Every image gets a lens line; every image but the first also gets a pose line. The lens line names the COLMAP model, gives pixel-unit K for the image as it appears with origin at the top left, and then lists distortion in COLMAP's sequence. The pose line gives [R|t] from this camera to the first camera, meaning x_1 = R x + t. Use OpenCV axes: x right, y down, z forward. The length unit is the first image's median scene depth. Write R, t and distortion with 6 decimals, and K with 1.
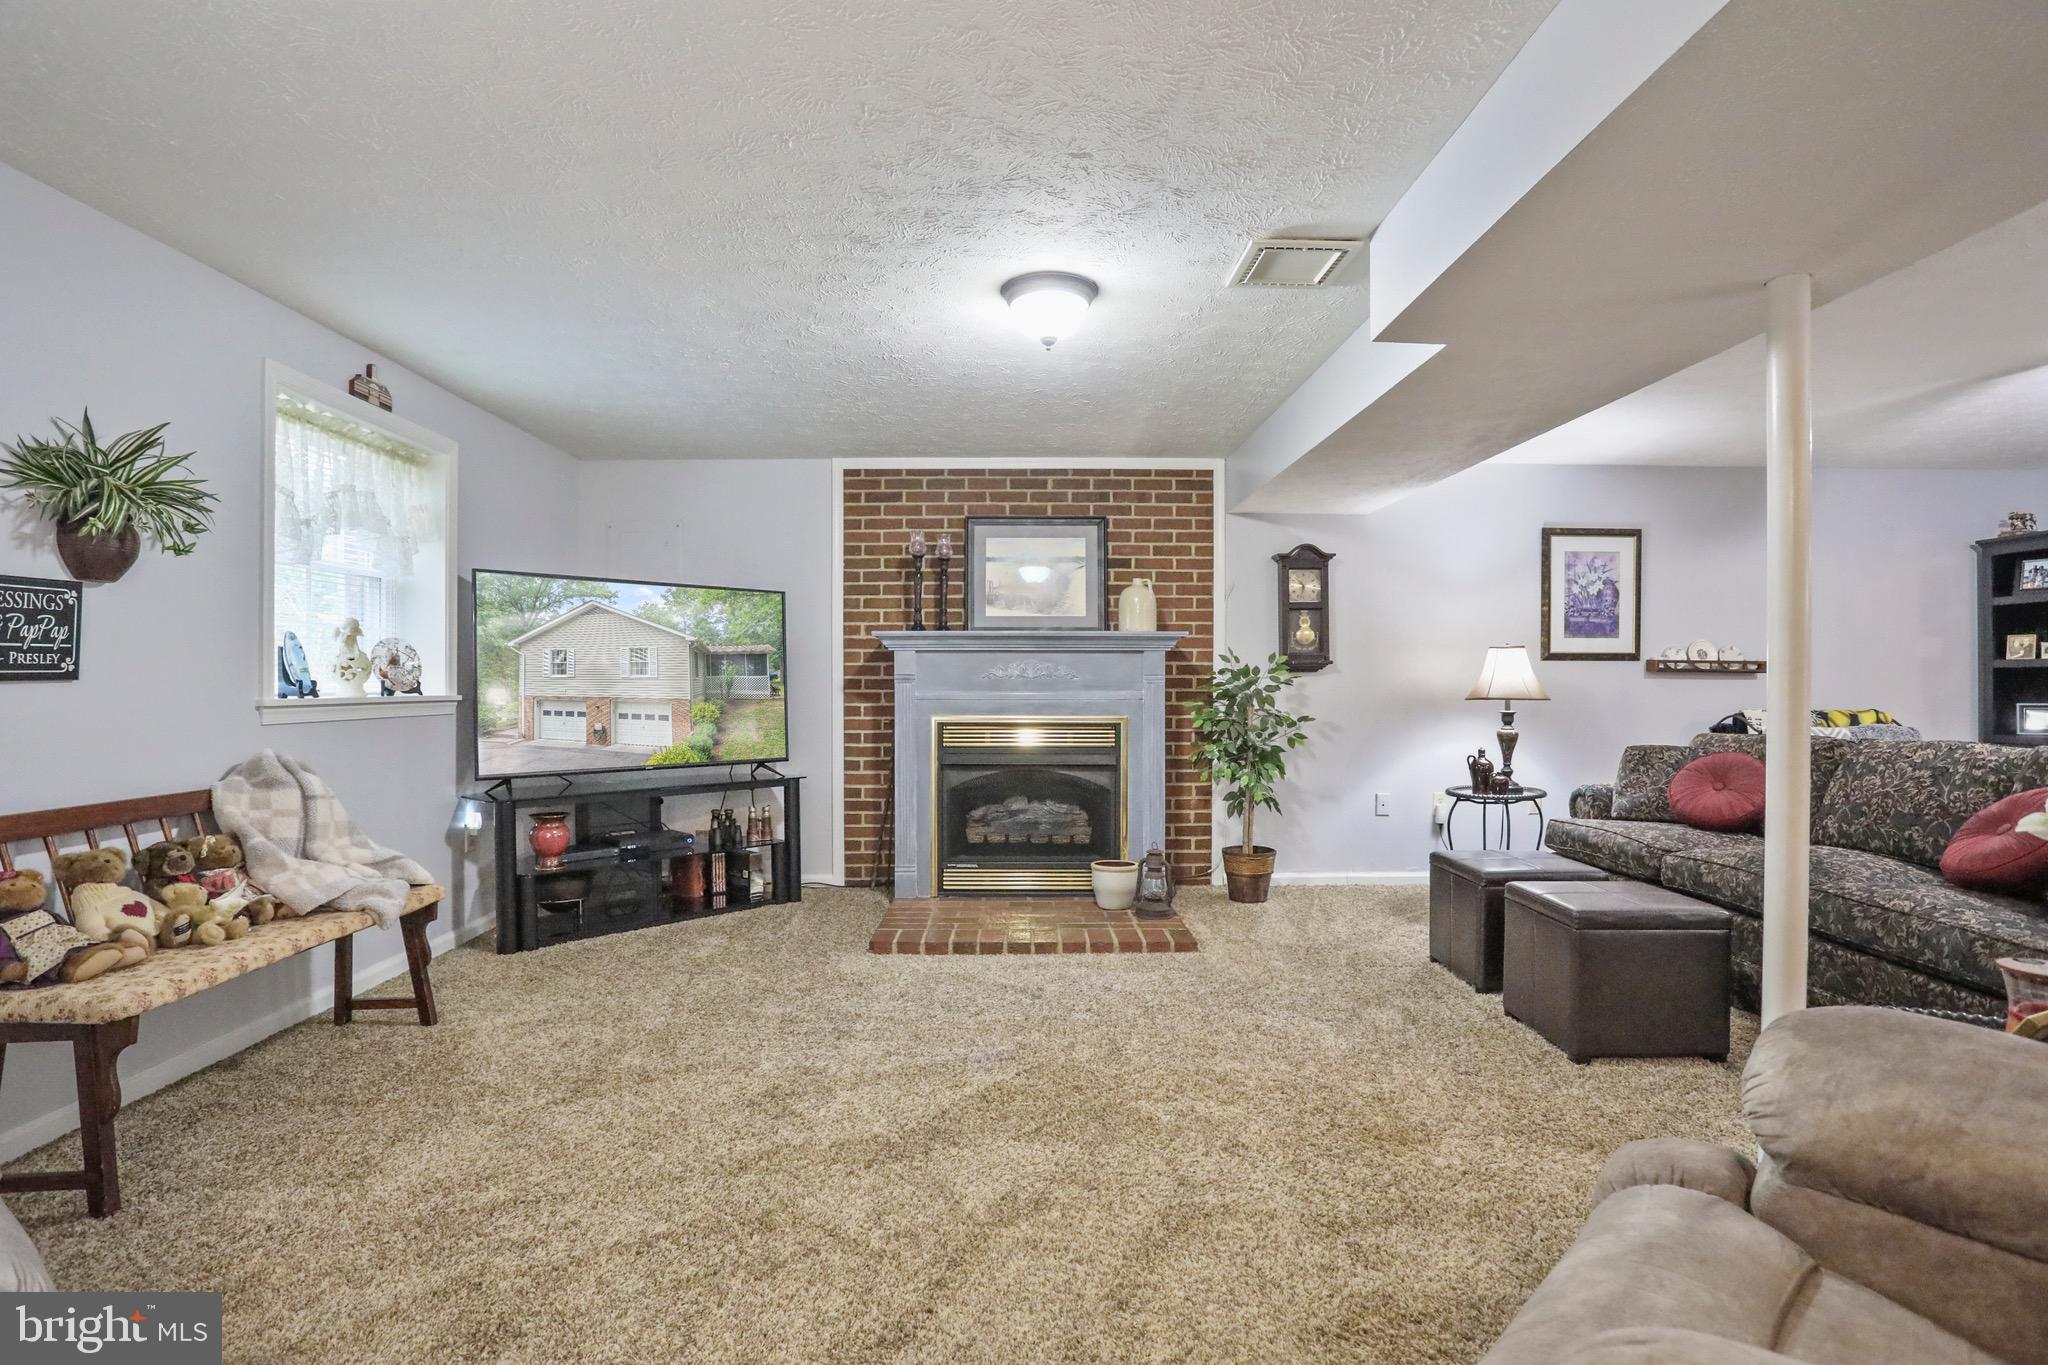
lens RADIAL K [[1008.8, 0, 1027.8], [0, 1008.8, 706.2], [0, 0, 1]] dist [-0.109072, 0.044423]
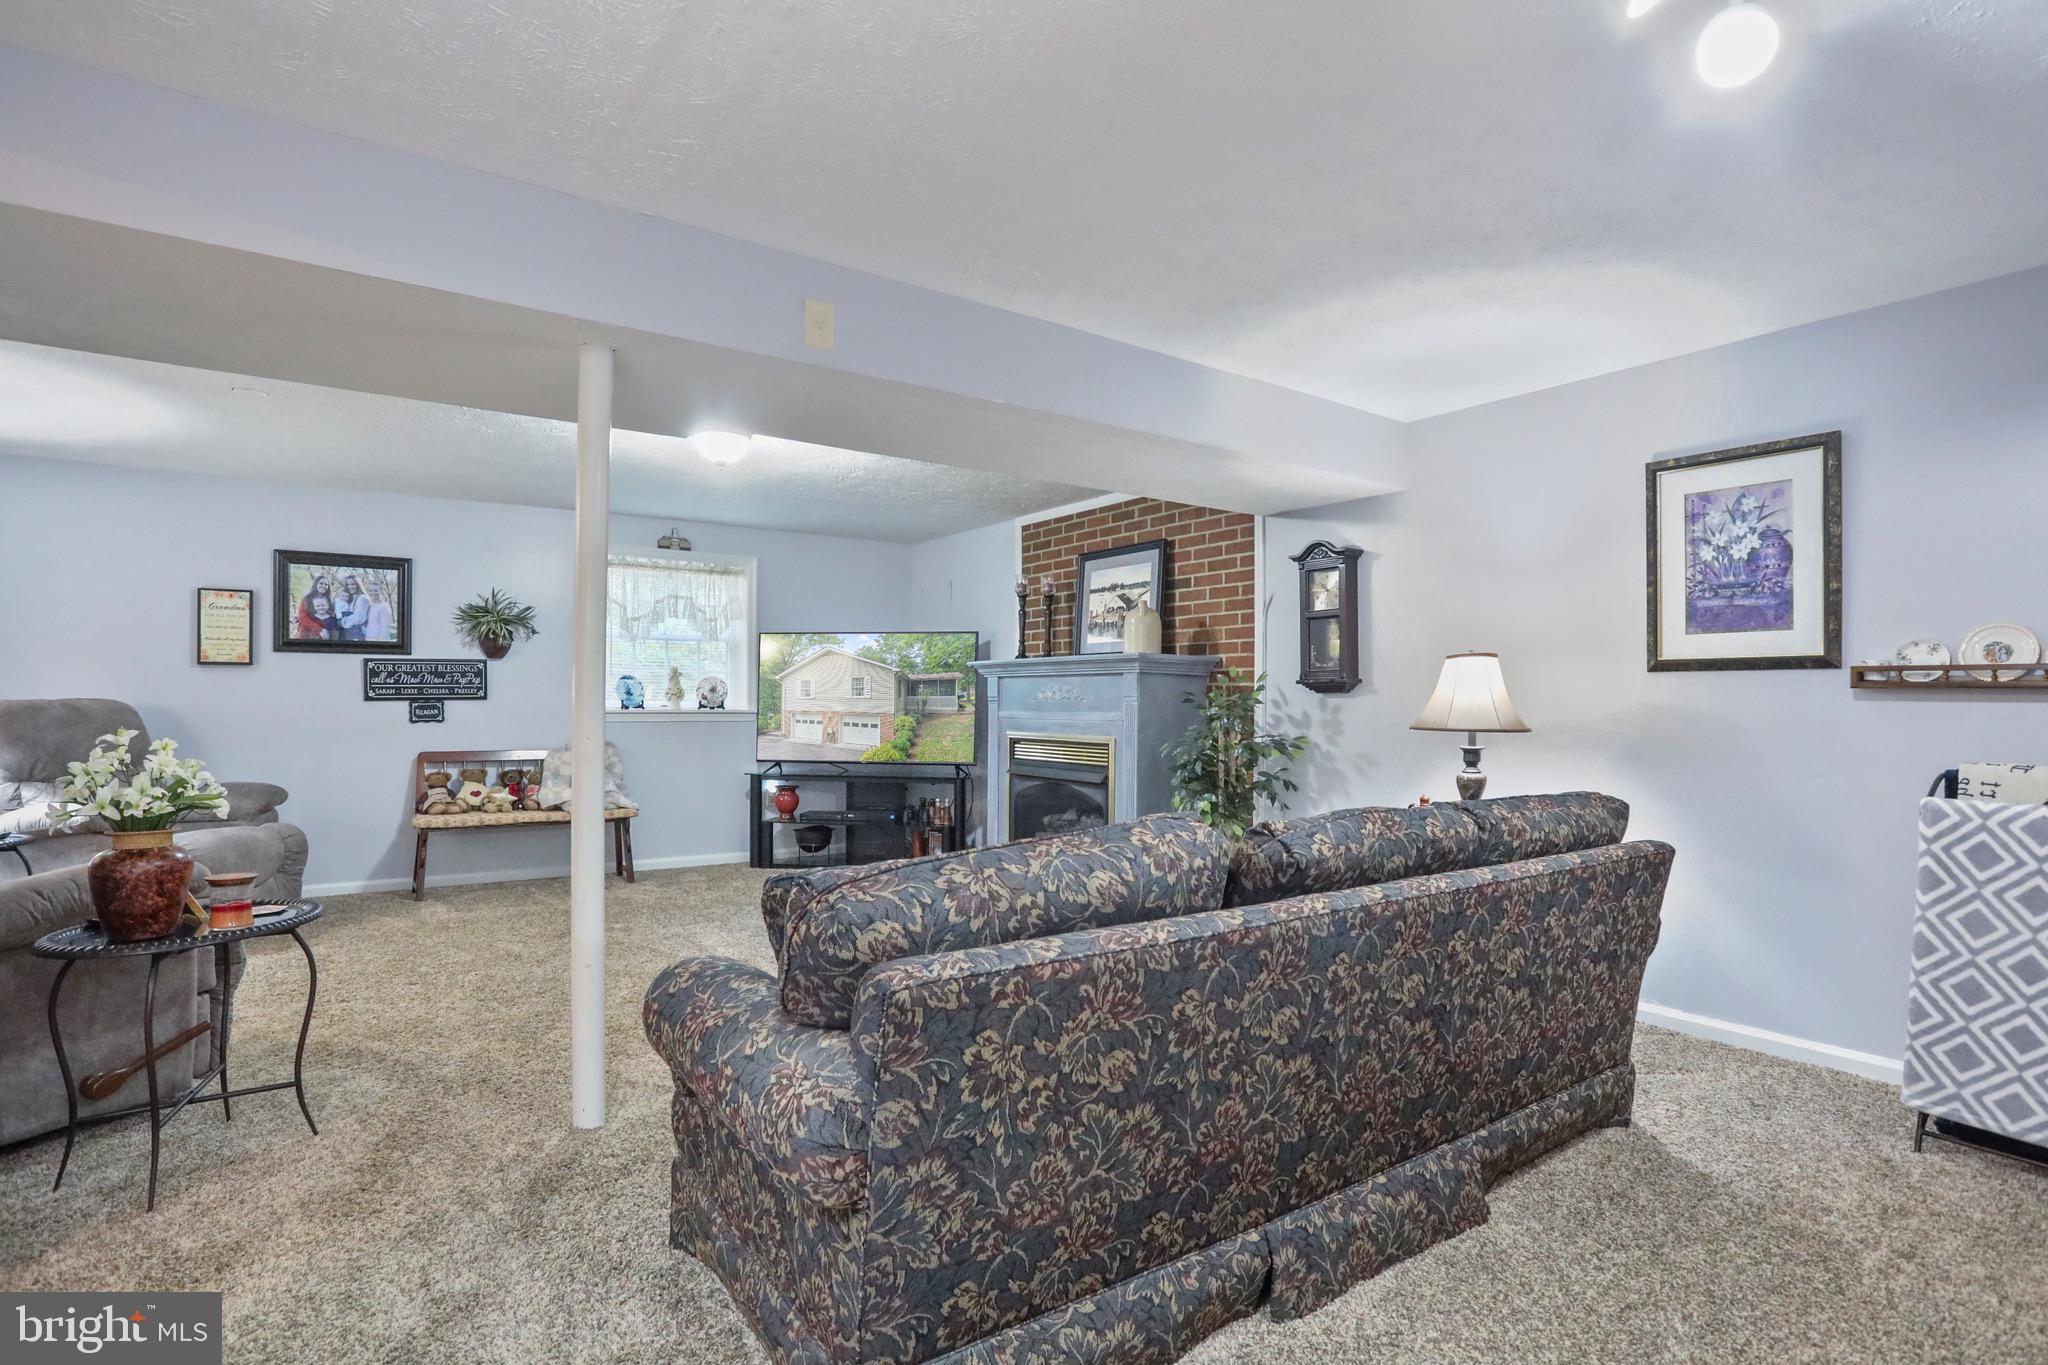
lens RADIAL K [[1008.8, 0, 1027.8], [0, 1008.8, 706.2], [0, 0, 1]] dist [-0.109072, 0.044423]
pose [[0.567282, 0.007705, -0.823488, 0.821190], [-0.022447, 0.999729, -0.006110, -0.011887], [0.823218, 0.021951, 0.567301, 0.318368]]
